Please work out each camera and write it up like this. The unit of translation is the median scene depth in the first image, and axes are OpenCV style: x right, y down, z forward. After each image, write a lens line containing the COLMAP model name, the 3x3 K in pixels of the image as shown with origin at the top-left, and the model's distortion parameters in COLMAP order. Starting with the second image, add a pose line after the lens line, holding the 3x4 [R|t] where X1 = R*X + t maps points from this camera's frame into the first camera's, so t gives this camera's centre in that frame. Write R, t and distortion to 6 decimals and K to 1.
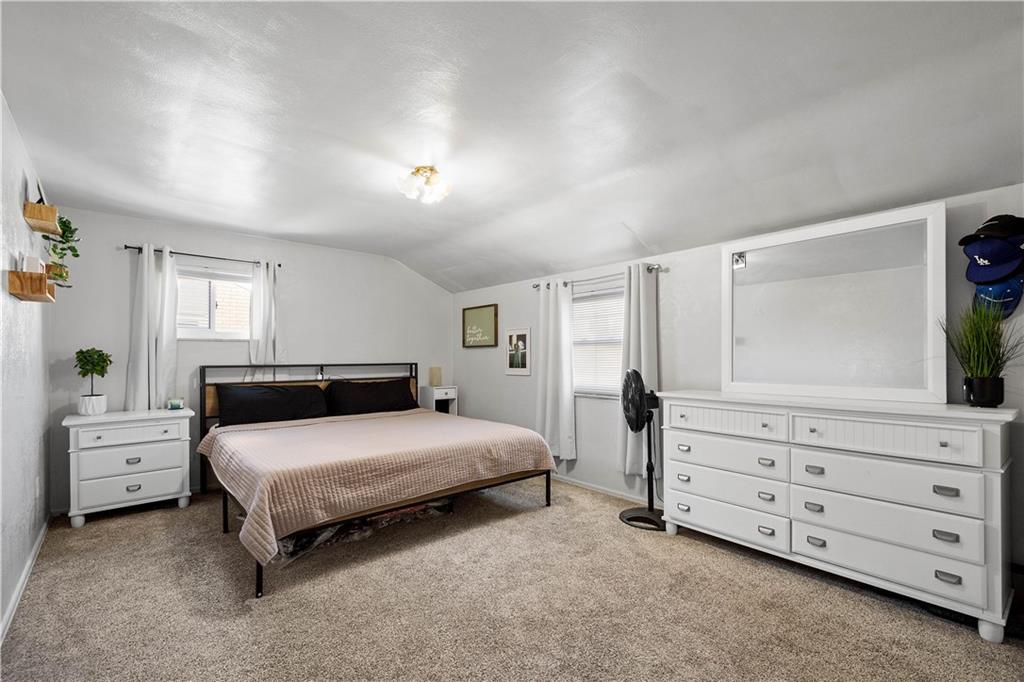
lens RADIAL K [[458.7, 0, 507.2], [0, 458.7, 357.0], [0, 0, 1]] dist [0.000556, -0.000656]
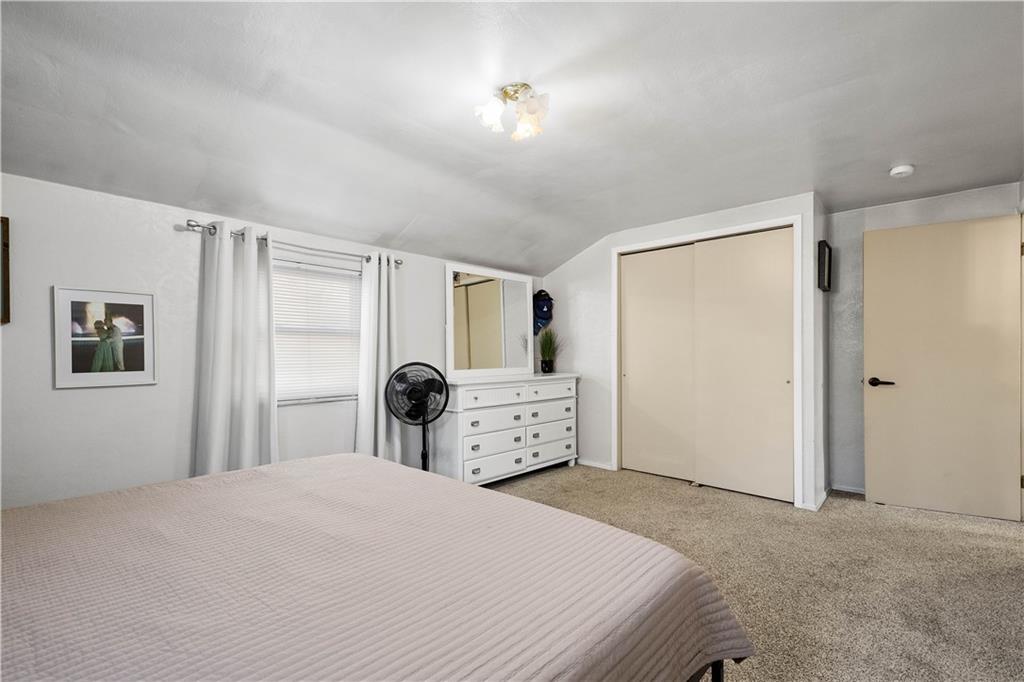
lens RADIAL K [[458.7, 0, 507.2], [0, 458.7, 357.0], [0, 0, 1]] dist [0.000556, -0.000656]
pose [[-0.128859, -0.009390, 0.991619, -0.814901], [-0.001268, 0.999956, 0.009305, 0.005064], [-0.991662, -0.000058, -0.128865, 1.012538]]
